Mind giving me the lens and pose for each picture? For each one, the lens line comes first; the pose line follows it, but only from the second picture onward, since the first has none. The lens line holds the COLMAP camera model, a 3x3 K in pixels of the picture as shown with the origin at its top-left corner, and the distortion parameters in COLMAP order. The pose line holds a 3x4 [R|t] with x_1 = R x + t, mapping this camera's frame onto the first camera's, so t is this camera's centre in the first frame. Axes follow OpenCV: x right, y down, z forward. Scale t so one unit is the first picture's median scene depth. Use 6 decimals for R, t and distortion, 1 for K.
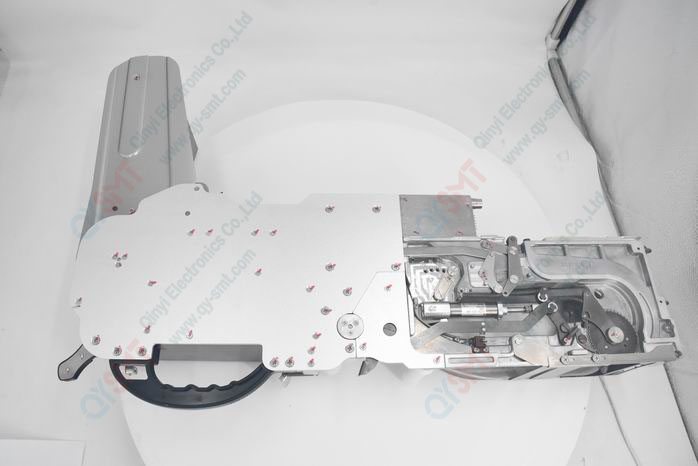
lens RADIAL K [[476.8, 0, 349.0], [0, 476.8, 233.0], [0, 0, 1]] dist [-0.146172, 0.065390]
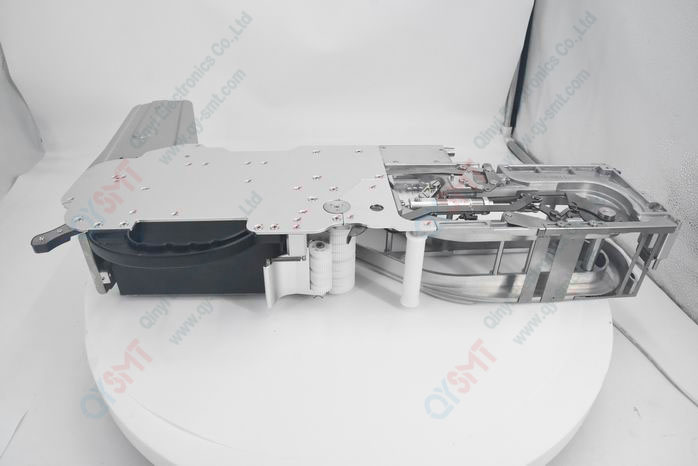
lens RADIAL K [[476.8, 0, 349.0], [0, 476.8, 233.0], [0, 0, 1]] dist [-0.146172, 0.065390]
pose [[0.998494, -0.052508, 0.015883, 0.008403], [0.053314, 0.860631, -0.506430, 0.688295], [0.012922, 0.506515, 0.862134, 0.147431]]
